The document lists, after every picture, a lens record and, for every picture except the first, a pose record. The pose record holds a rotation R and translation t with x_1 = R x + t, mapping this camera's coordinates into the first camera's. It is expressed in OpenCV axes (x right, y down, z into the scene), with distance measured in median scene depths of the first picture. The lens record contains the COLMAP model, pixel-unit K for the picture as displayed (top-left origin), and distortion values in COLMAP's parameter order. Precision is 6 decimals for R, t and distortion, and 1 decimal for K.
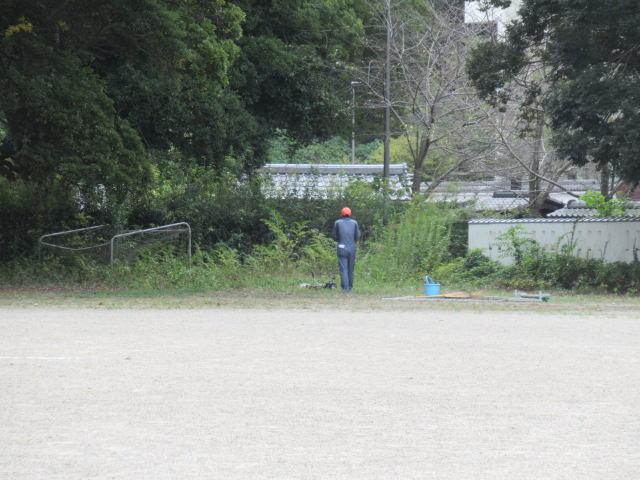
lens RADIAL K [[753.8, 0, 320.0], [0, 753.8, 243.4], [0, 0, 1]] dist [0.012783, 0.000000]
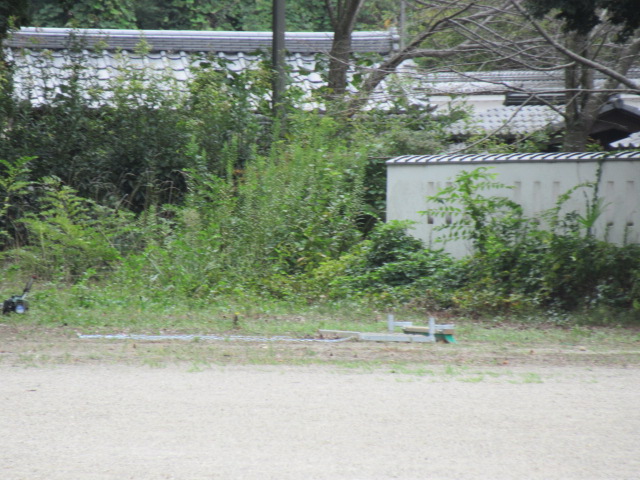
lens RADIAL K [[1665.7, 0, 320.0], [0, 1665.7, 237.3], [0, 0, 1]] dist [0.393672, 0.000000]
pose [[0.999994, 0.000259, 0.003539, 0.160782], [-0.000322, 0.999842, 0.017787, -0.001168], [-0.003534, -0.017788, 0.999836, 0.018372]]
